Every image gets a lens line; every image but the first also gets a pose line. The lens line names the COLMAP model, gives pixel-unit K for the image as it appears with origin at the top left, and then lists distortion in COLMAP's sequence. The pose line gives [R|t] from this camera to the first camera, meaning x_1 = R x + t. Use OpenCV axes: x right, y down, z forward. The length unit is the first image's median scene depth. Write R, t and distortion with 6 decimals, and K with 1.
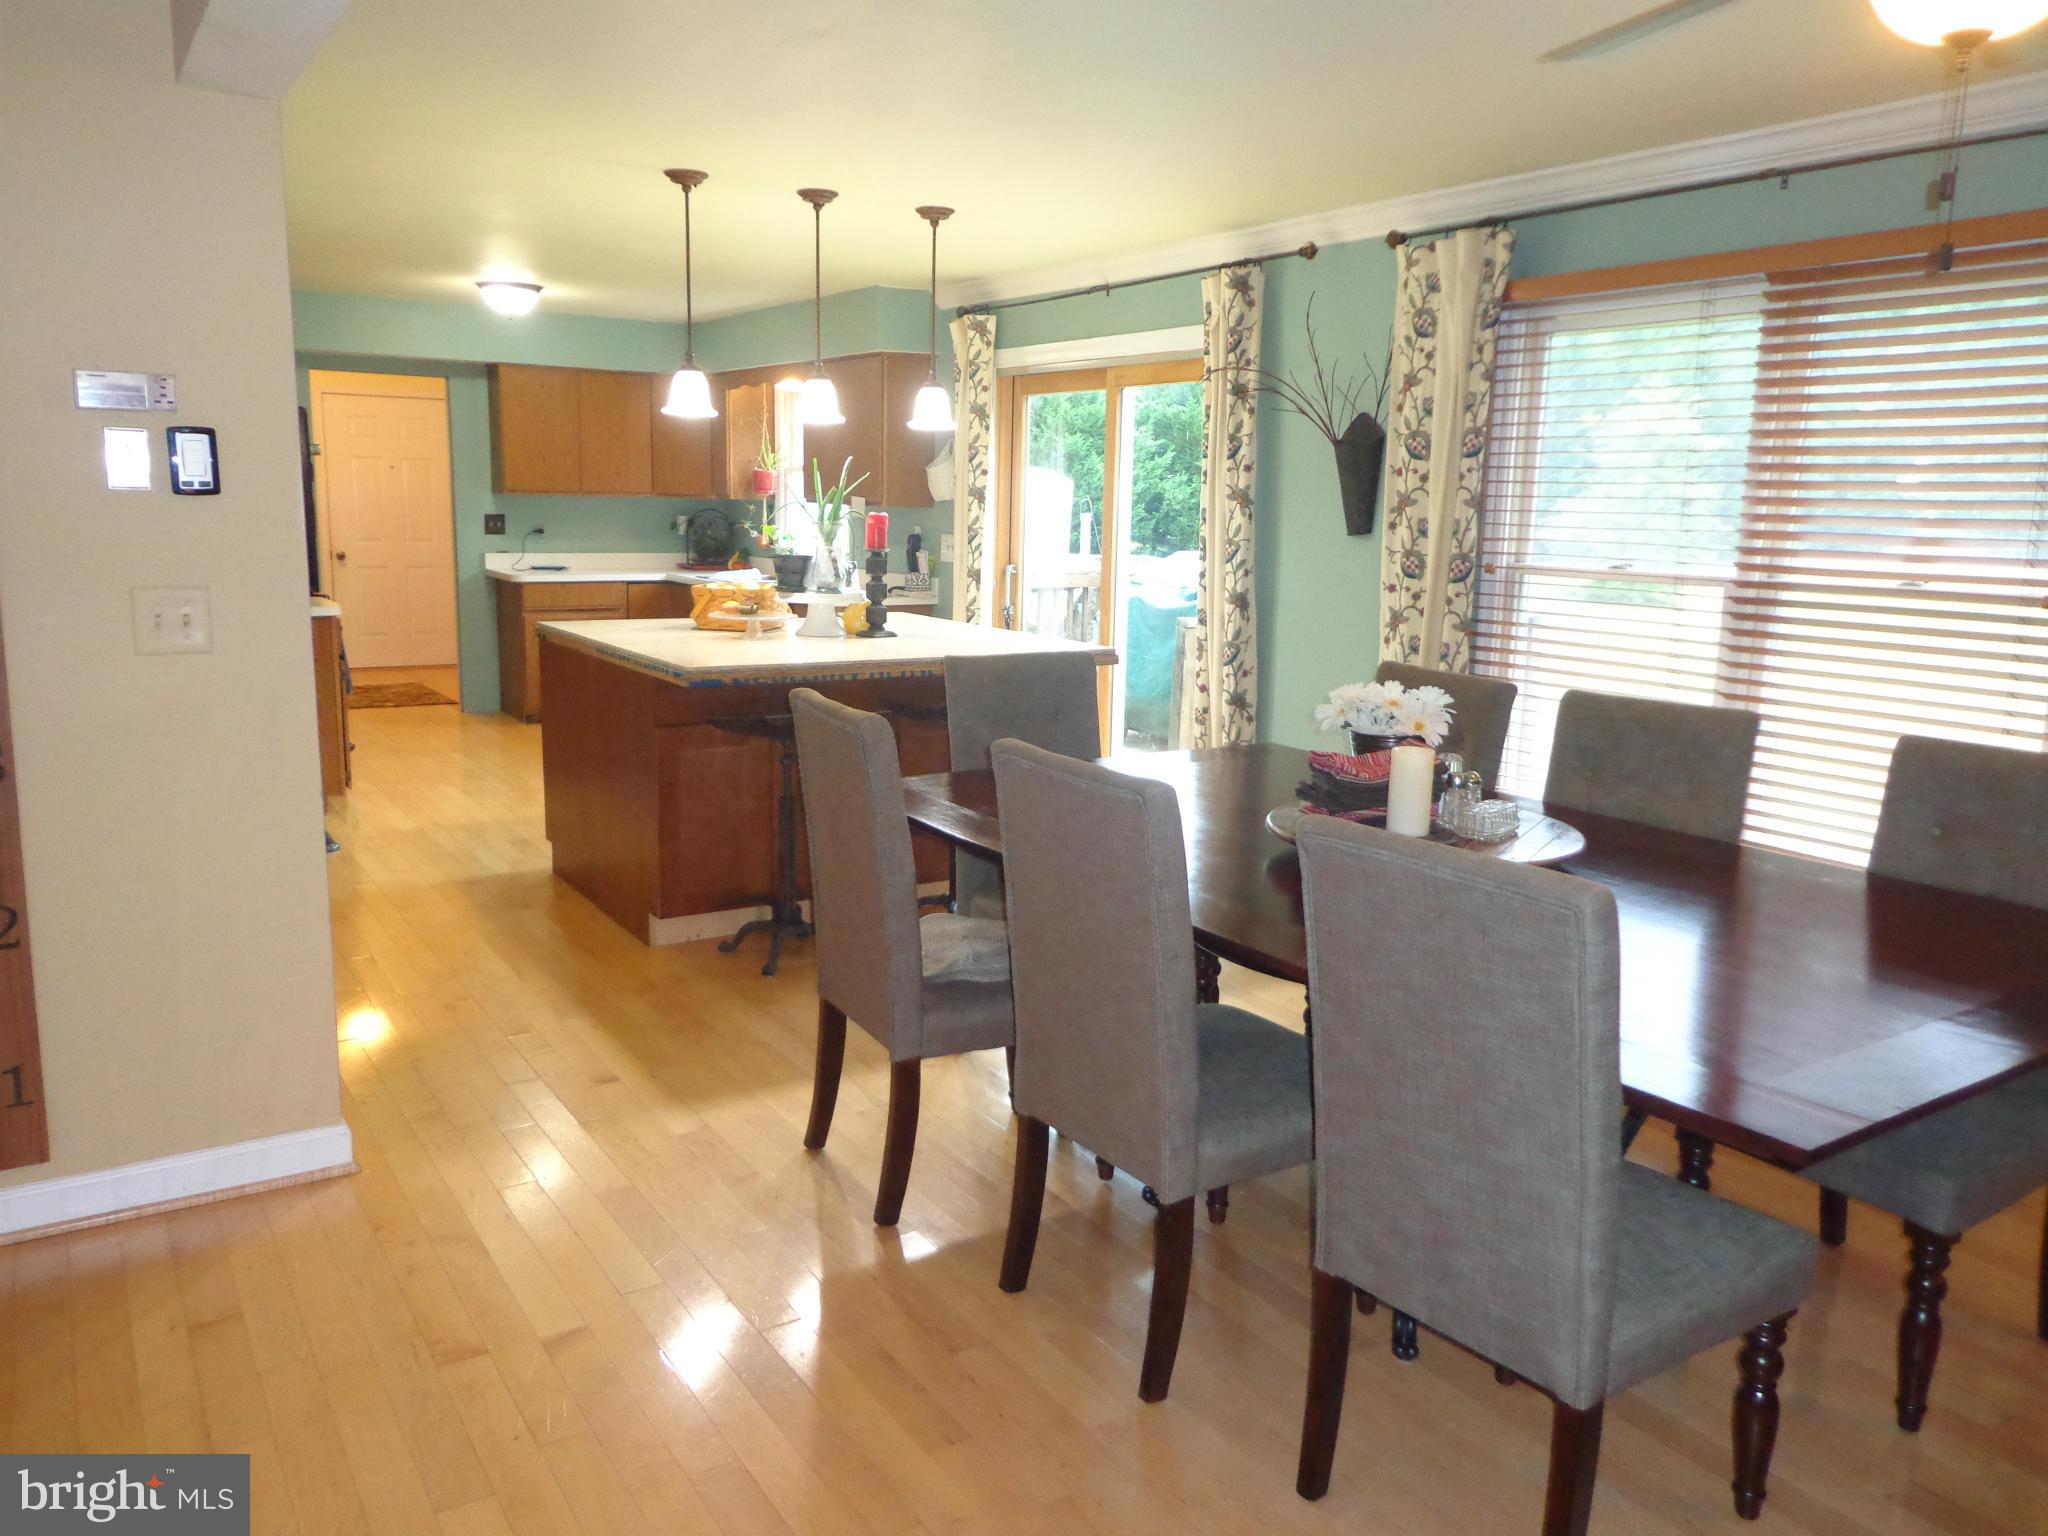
lens RADIAL K [[1478.8, 0, 1025.4], [0, 1478.8, 768.8], [0, 0, 1]] dist [-0.017452, 0.009728]
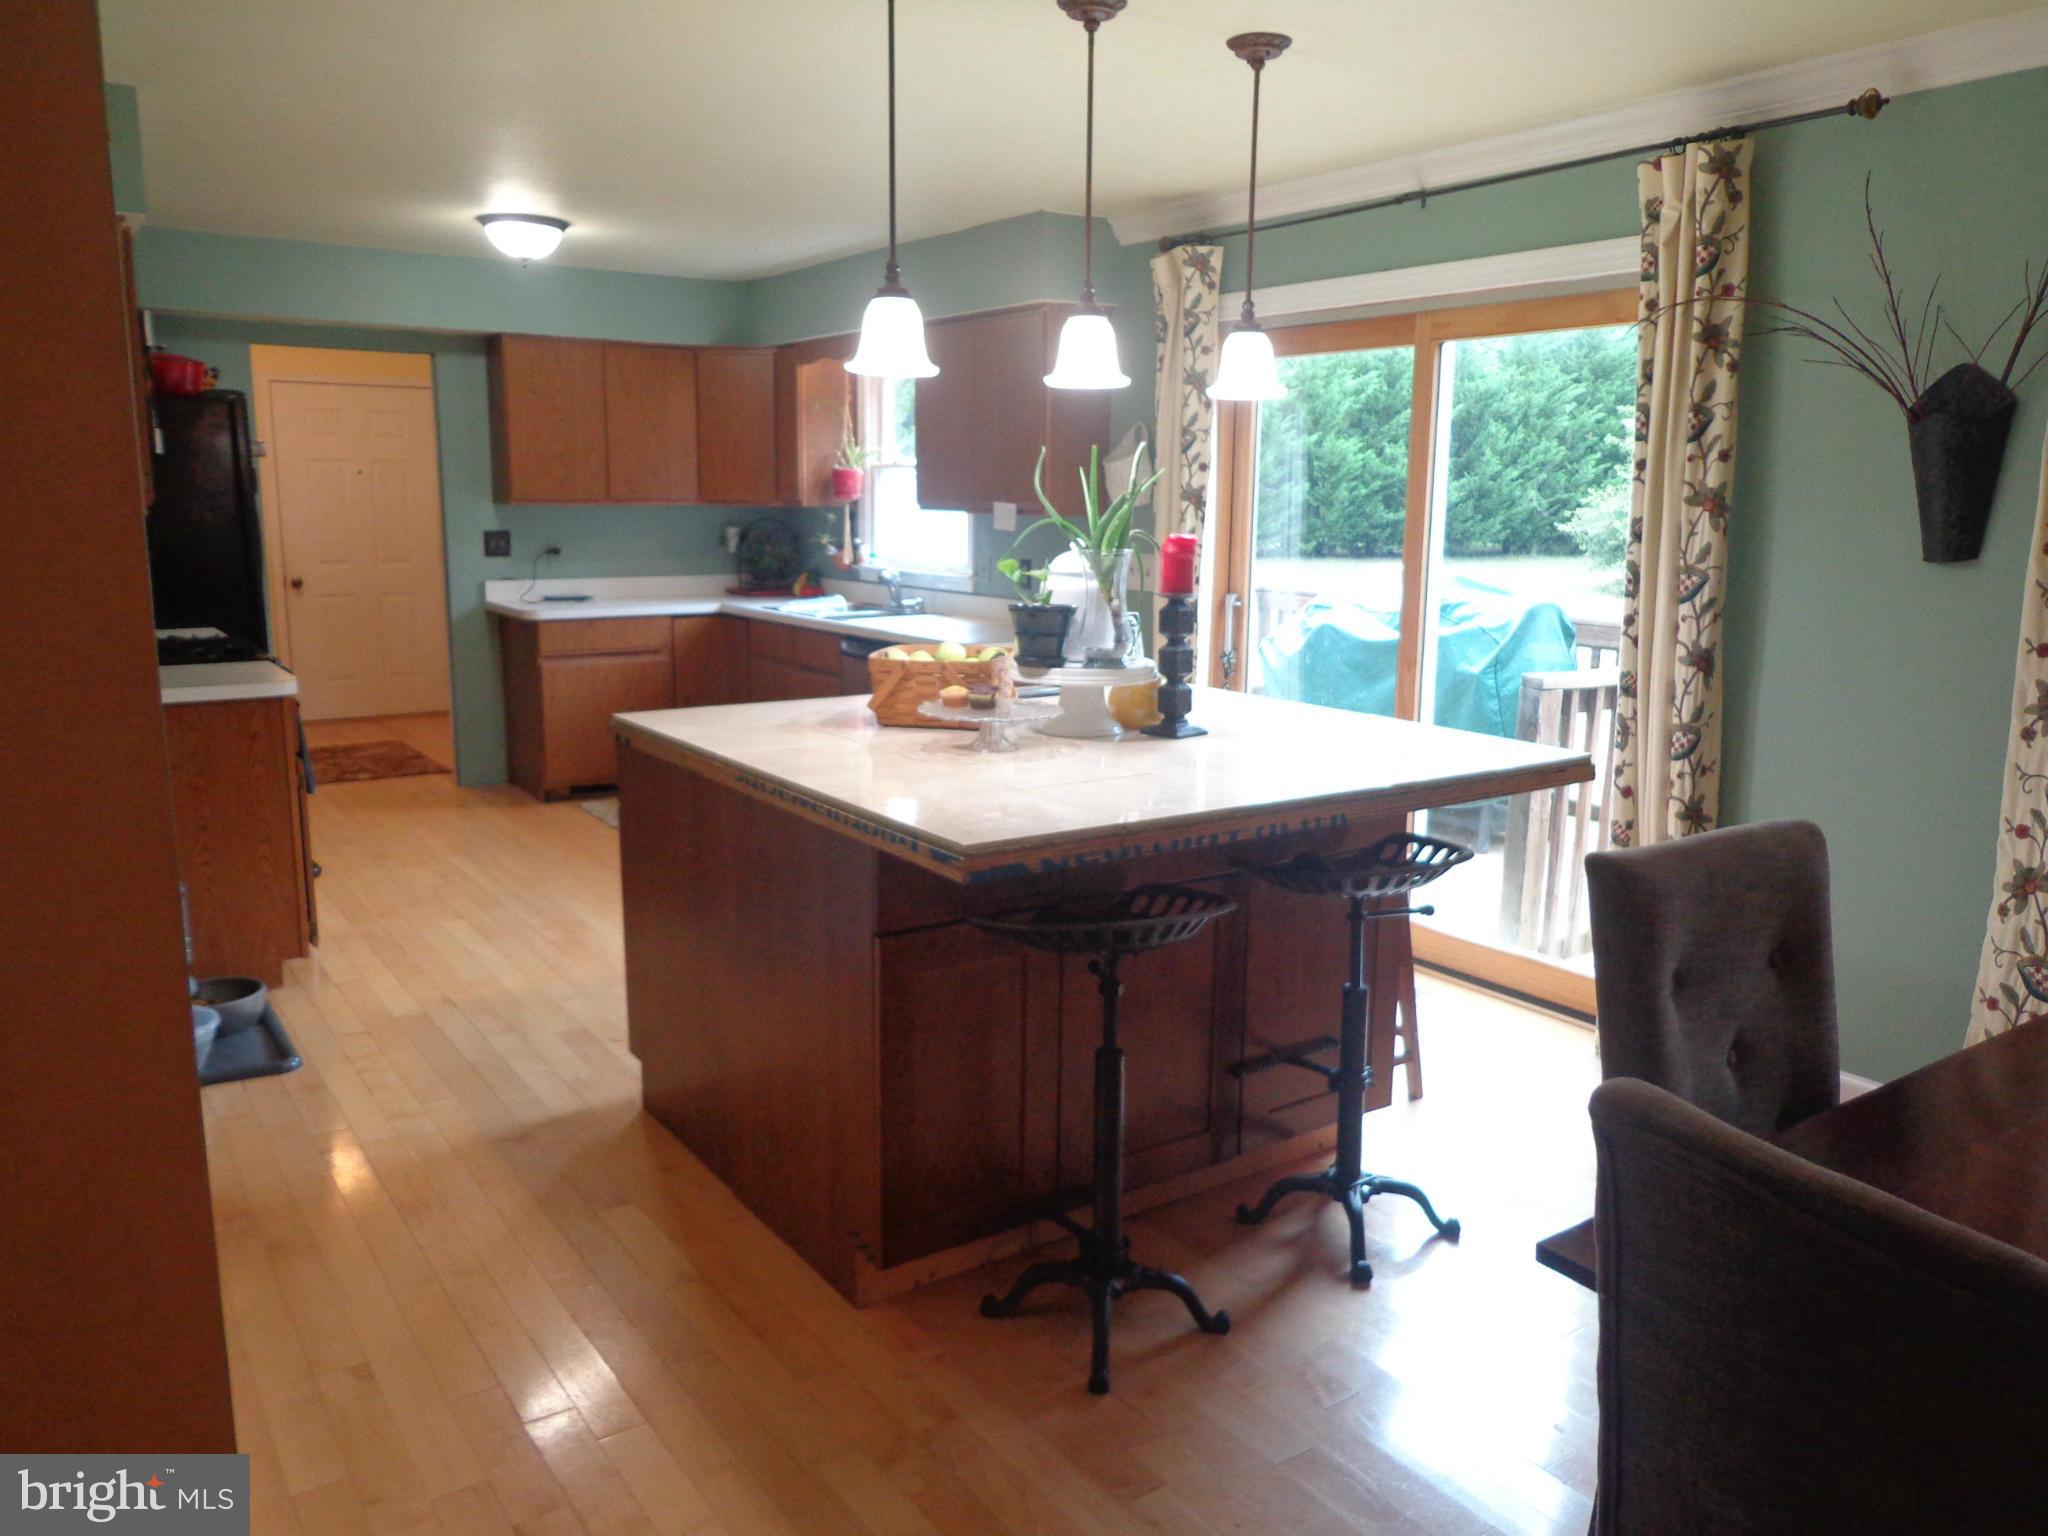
lens RADIAL K [[1478.8, 0, 1030.5], [0, 1478.8, 765.3], [0, 0, 1]] dist [-0.017452, 0.009728]
pose [[0.999552, -0.018084, 0.023869, -0.151582], [0.018068, 0.999836, 0.000915, -0.067615], [-0.023881, -0.000483, 0.999715, 0.330626]]
